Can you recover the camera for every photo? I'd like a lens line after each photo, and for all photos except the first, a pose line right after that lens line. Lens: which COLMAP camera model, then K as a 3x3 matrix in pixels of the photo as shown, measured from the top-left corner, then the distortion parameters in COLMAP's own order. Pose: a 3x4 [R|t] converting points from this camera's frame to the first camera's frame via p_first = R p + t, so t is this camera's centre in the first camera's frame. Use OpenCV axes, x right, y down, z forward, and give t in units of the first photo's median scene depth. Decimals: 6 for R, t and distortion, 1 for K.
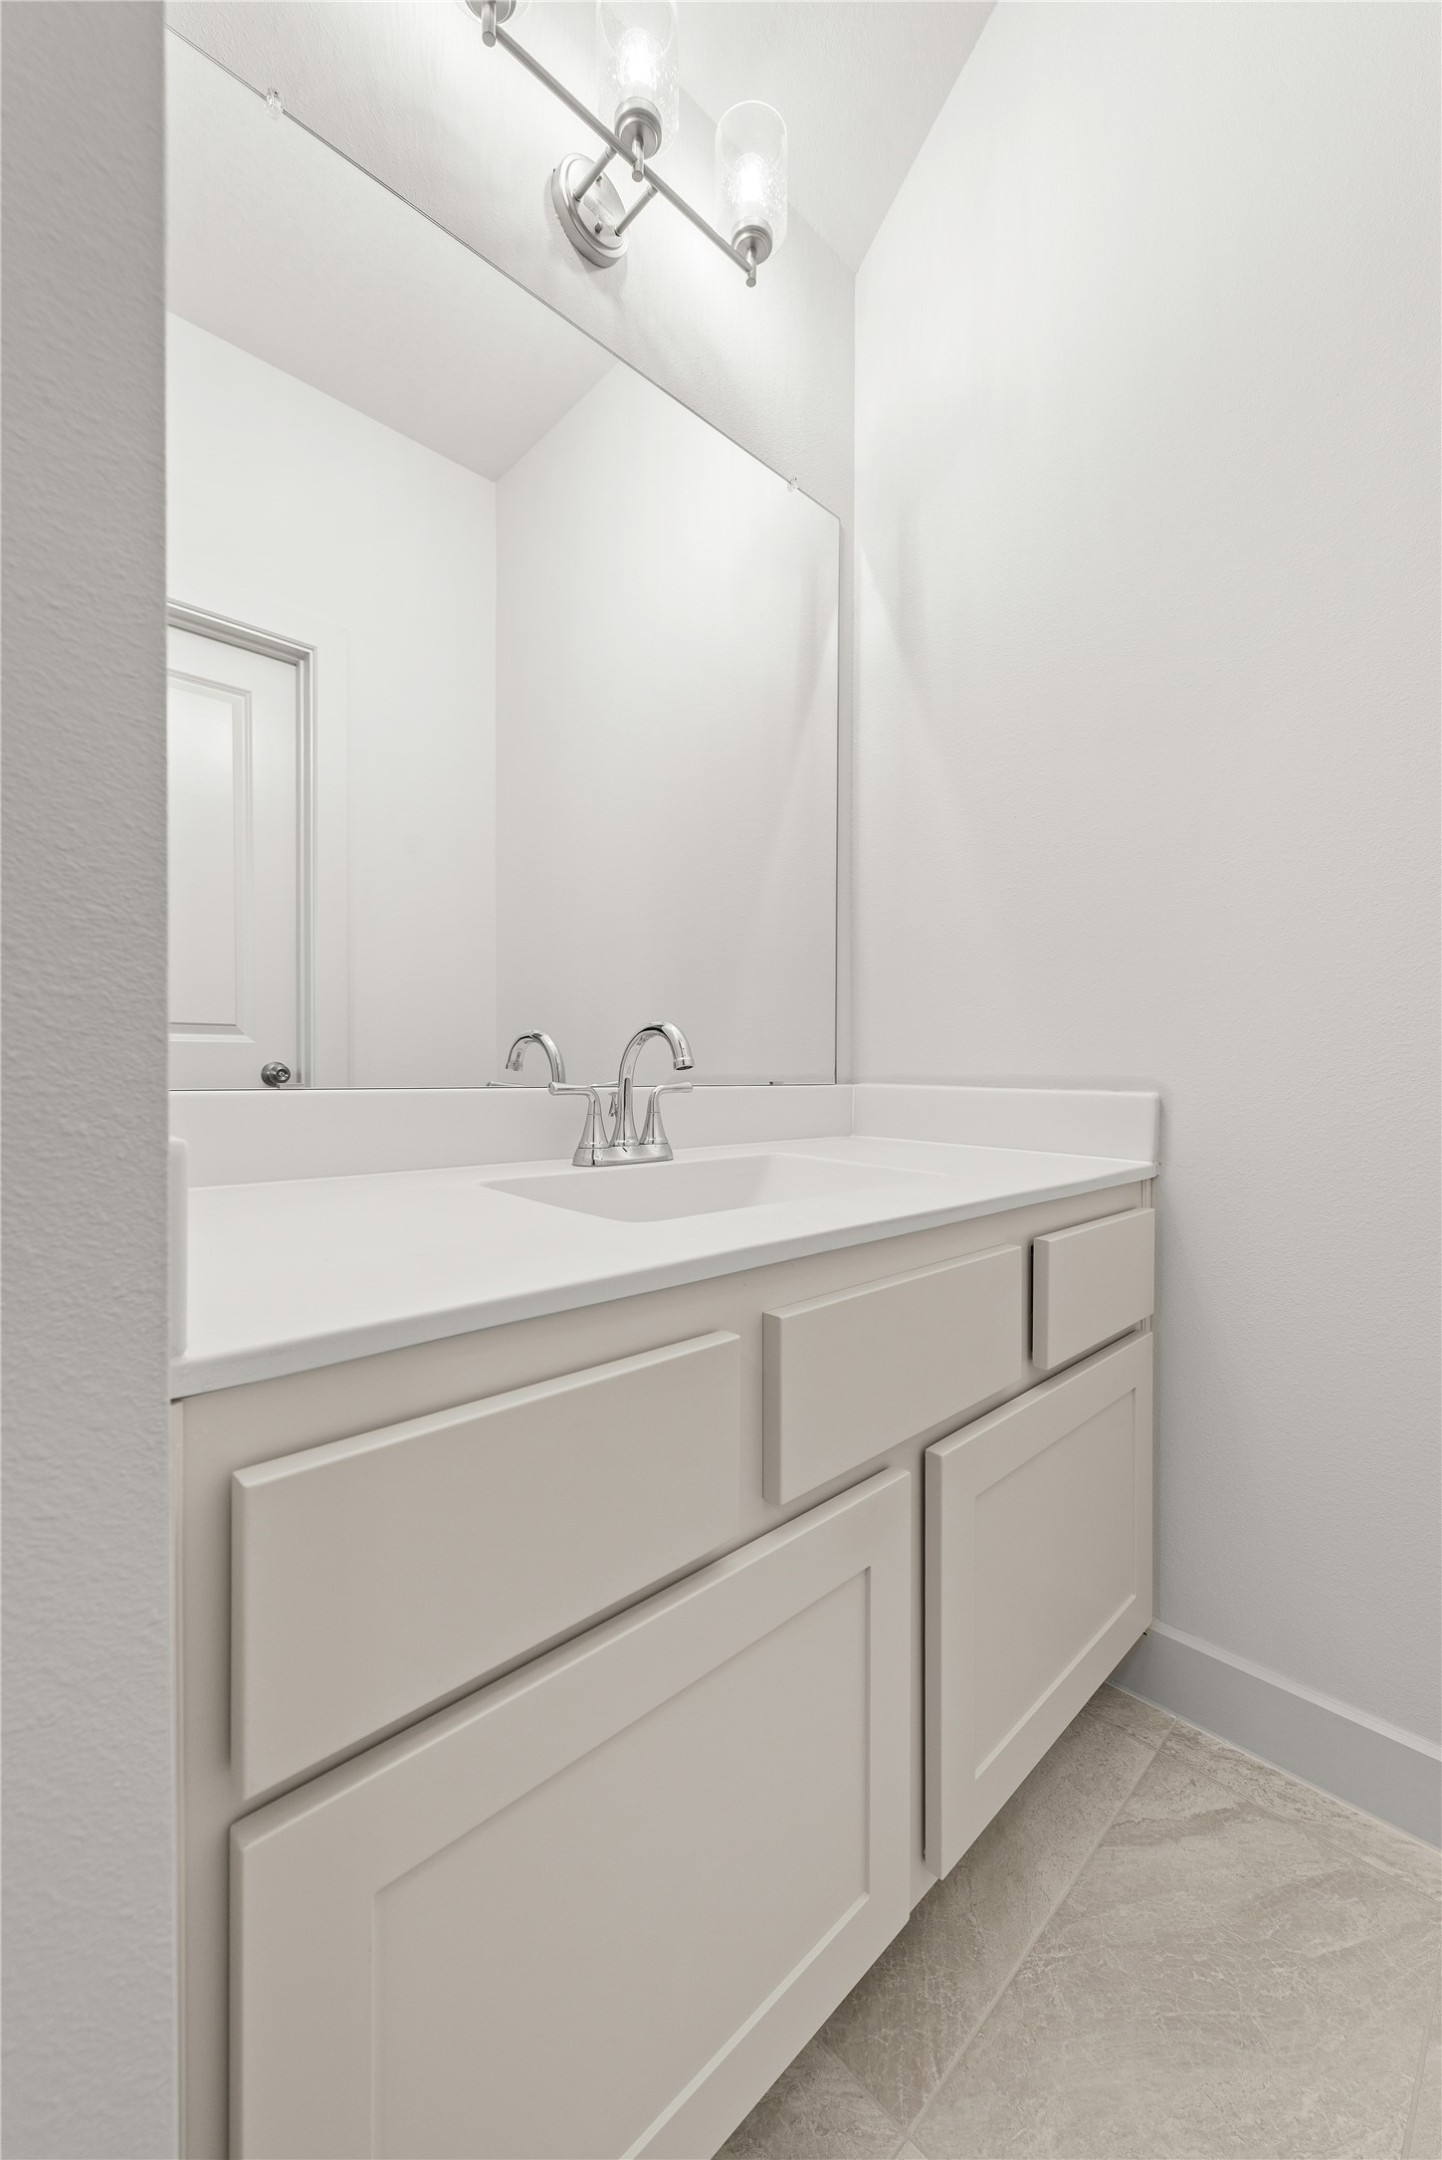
lens RADIAL K [[845.6, 0, 719.0], [0, 845.6, 1080.8], [0, 0, 1]] dist [0.009502, -0.002174]
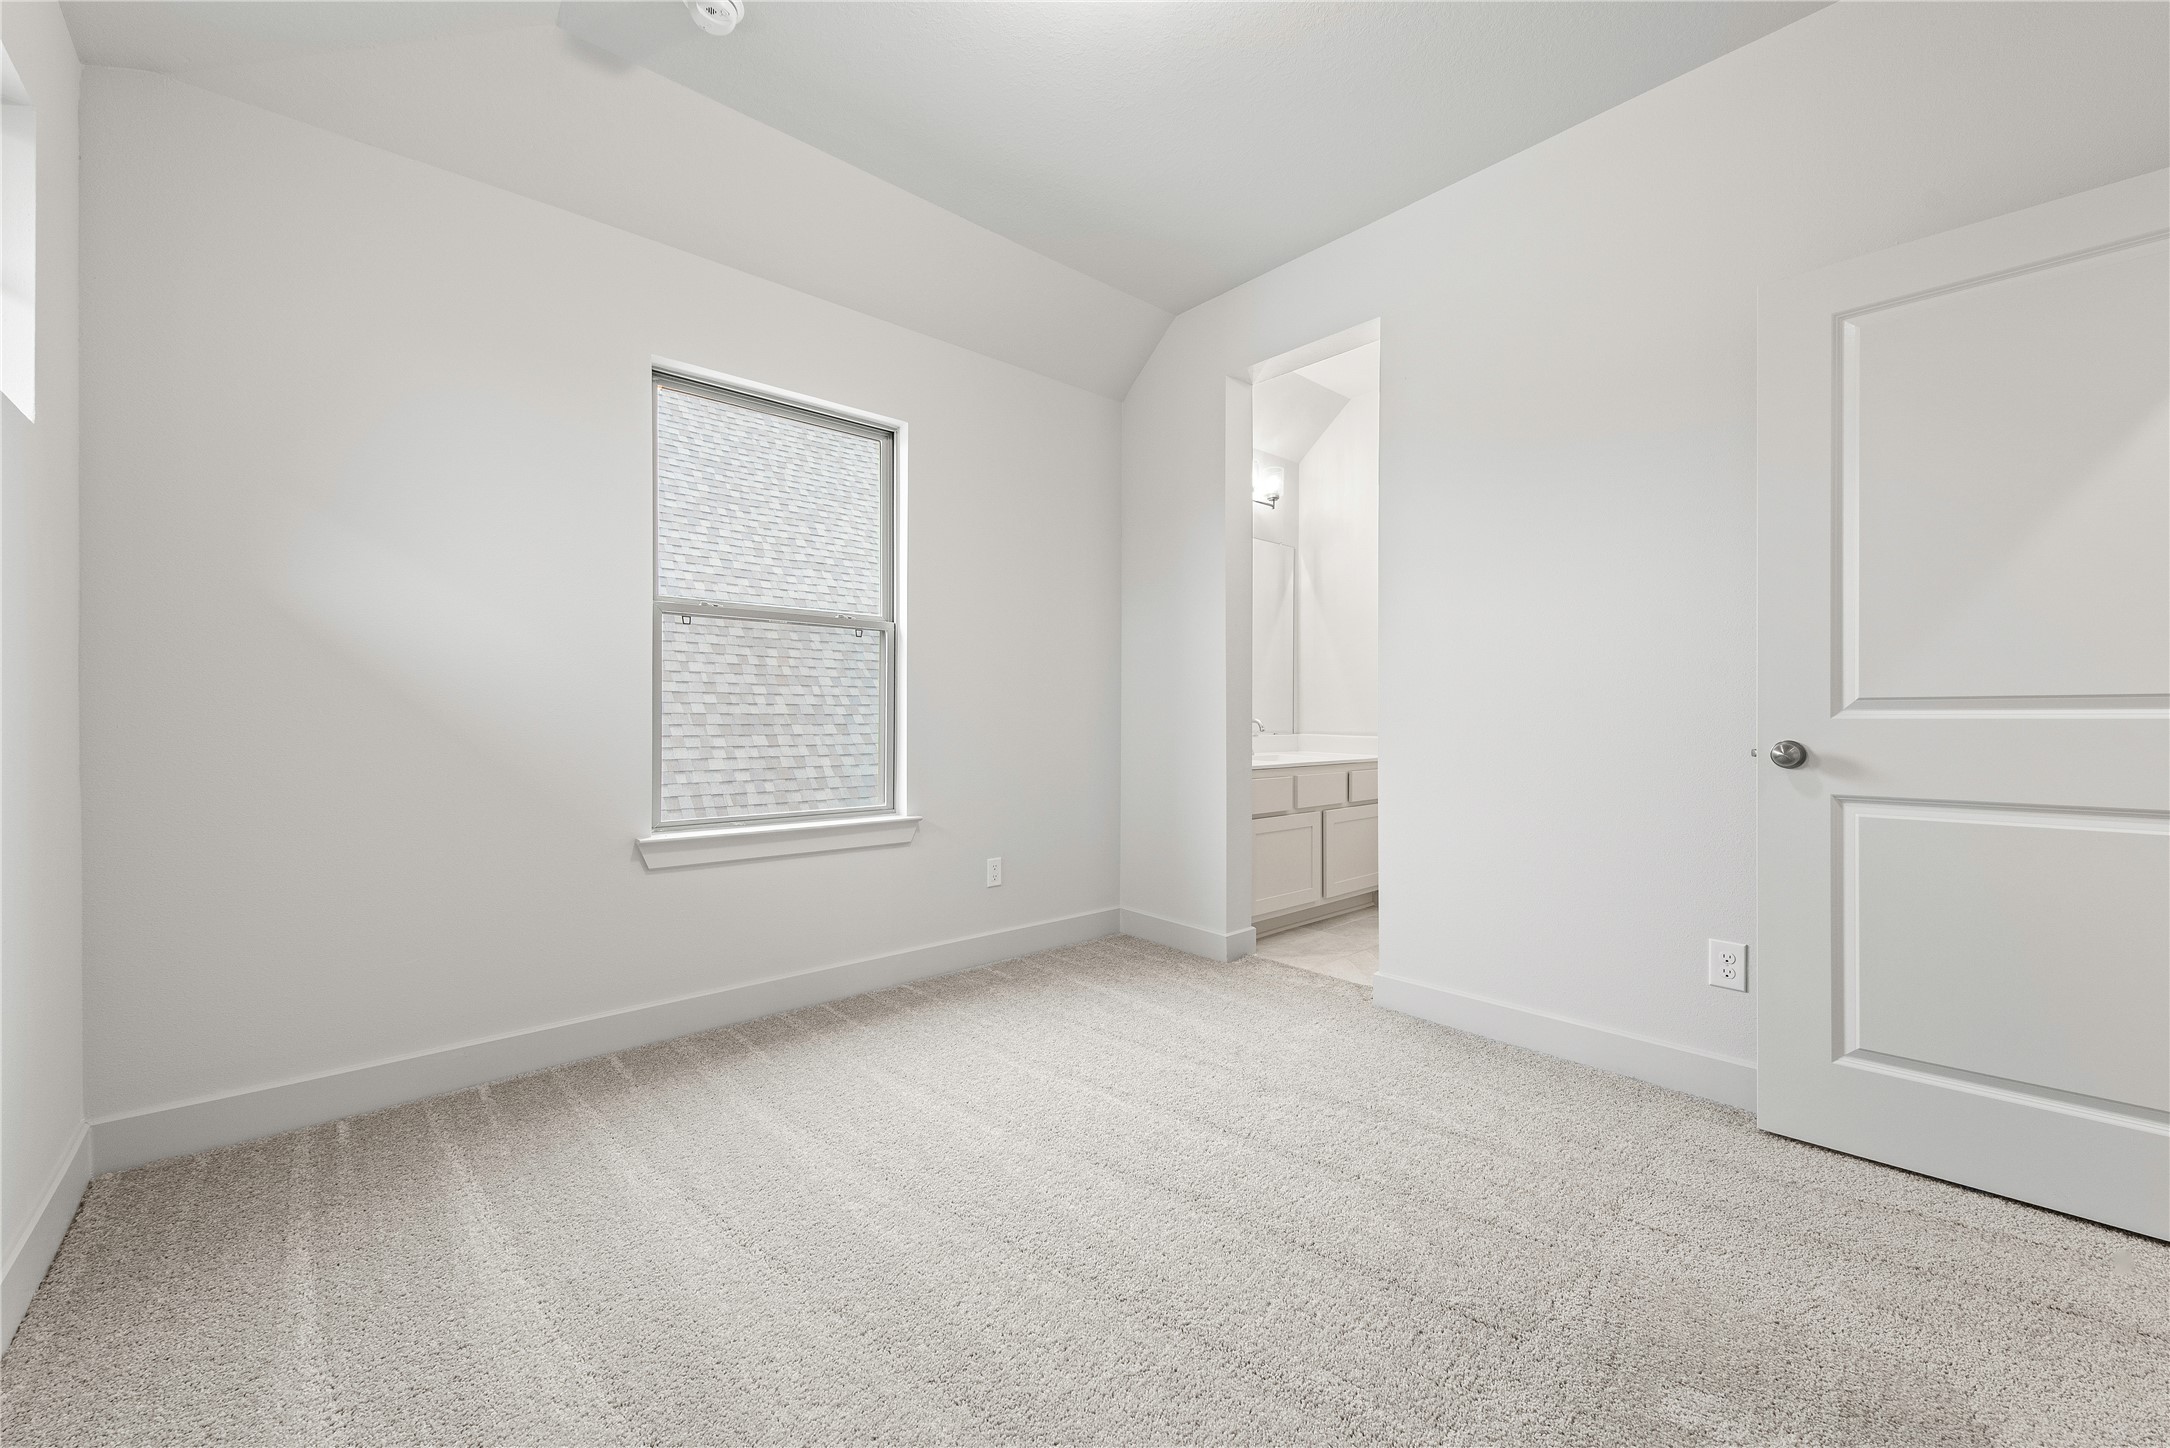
lens RADIAL K [[849.5, 0, 1086.4], [0, 849.5, 720.1], [0, 0, 1]] dist [0.009502, -0.002174]
pose [[0.999276, -0.002072, -0.037999, -0.773289], [0.001940, 0.999992, -0.003536, -0.058702], [0.038006, 0.003460, 0.999272, -3.276814]]
